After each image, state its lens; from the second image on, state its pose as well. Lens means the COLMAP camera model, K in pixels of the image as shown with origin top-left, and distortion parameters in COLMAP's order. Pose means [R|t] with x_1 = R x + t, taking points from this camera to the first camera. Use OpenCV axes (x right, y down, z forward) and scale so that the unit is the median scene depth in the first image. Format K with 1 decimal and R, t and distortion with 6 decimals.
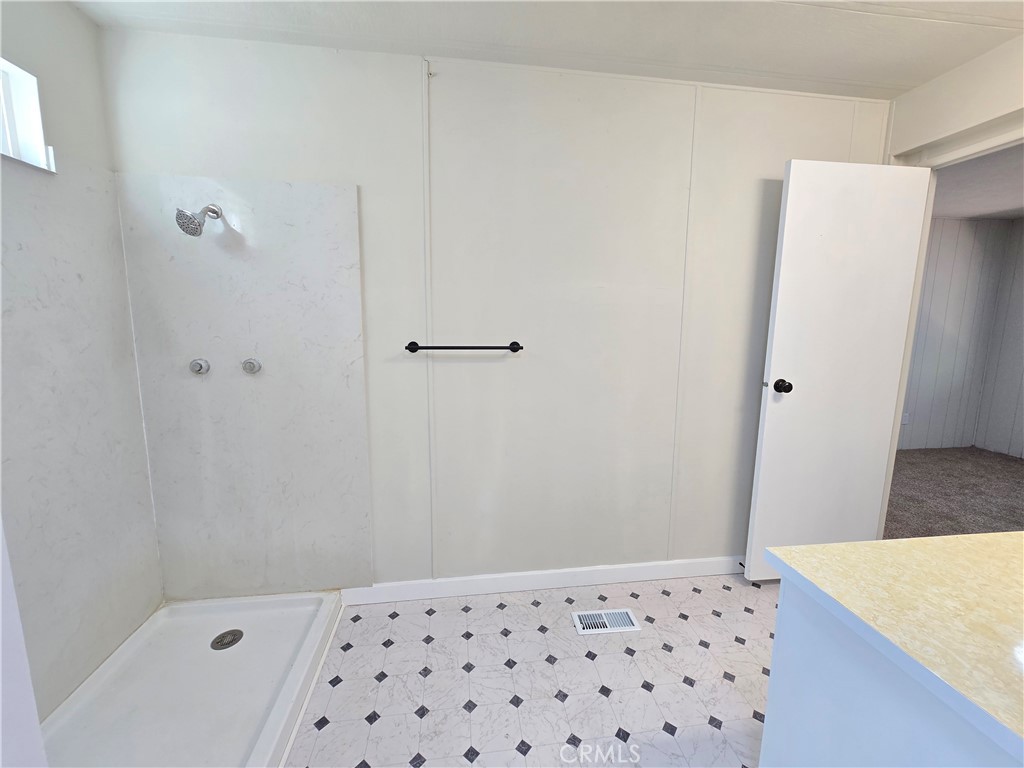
lens RADIAL K [[417.0, 0, 513.1], [0, 417.0, 380.3], [0, 0, 1]] dist [-0.002760, 0.000448]
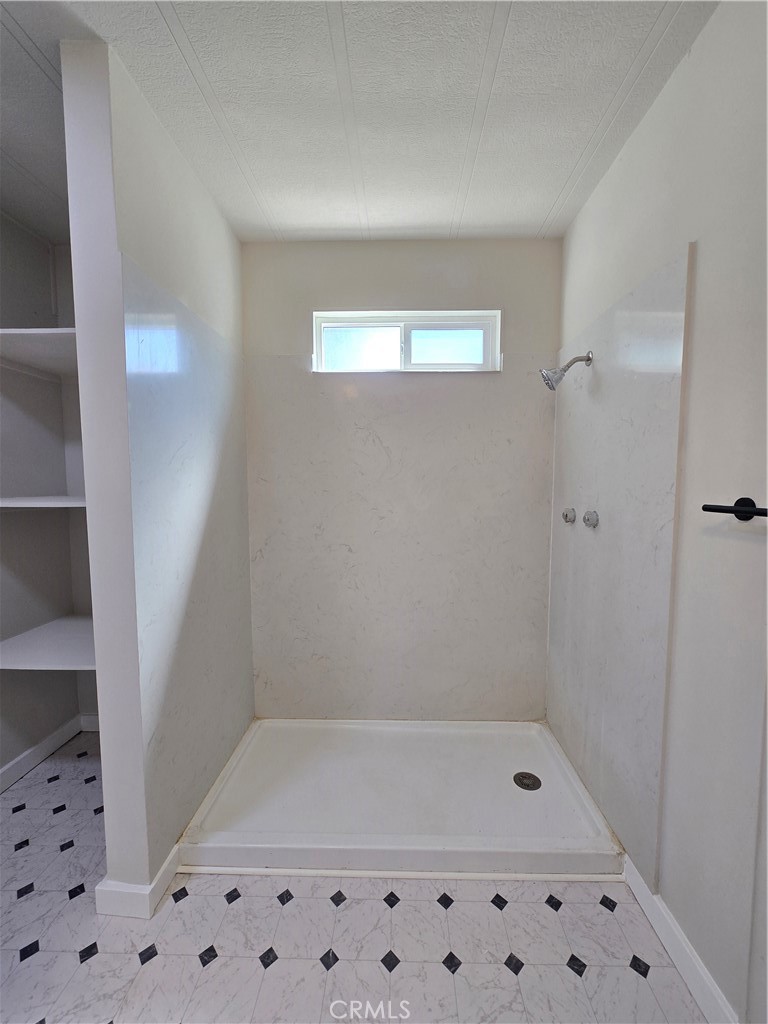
lens RADIAL K [[417.0, 0, 390.4], [0, 417.0, 515.5], [0, 0, 1]] dist [-0.002760, 0.000448]
pose [[-0.154940, 0.066186, -0.985704, 0.343448], [-0.142013, 0.985899, 0.088521, -0.063849], [0.977664, 0.153698, -0.143356, 0.750334]]
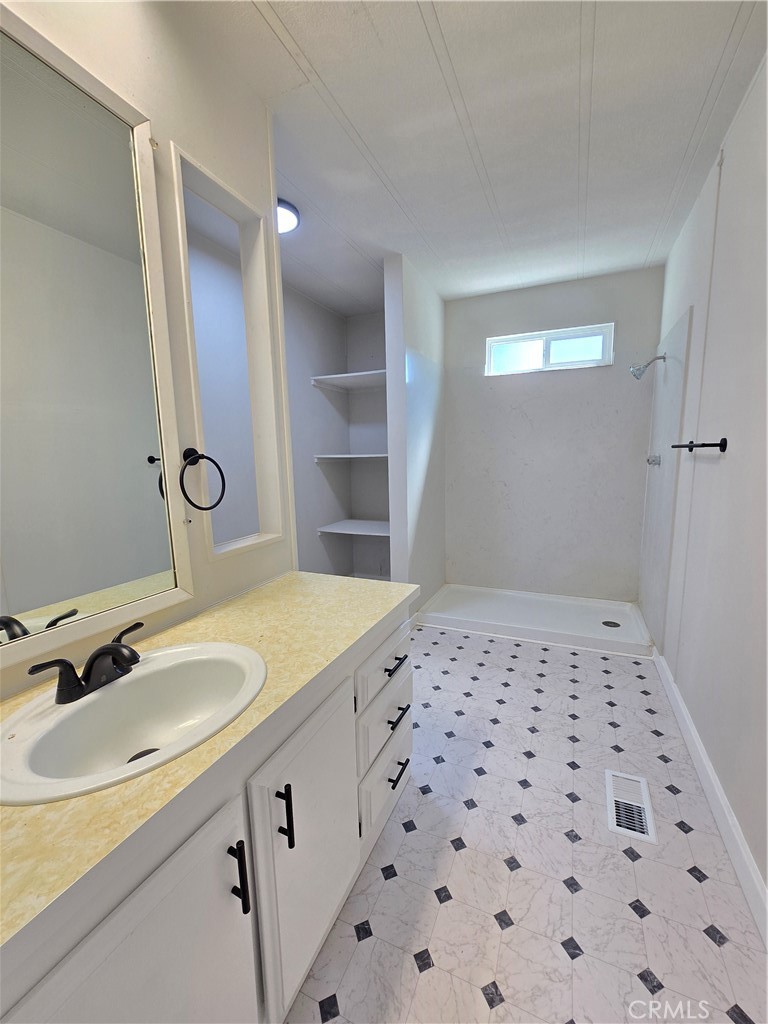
lens RADIAL K [[417.0, 0, 393.7], [0, 417.0, 518.9], [0, 0, 1]] dist [-0.002760, 0.000448]
pose [[-0.512073, 0.132491, -0.848662, 1.168686], [-0.107420, 0.970397, 0.216312, -0.055264], [0.852199, 0.201931, -0.482681, 1.021830]]
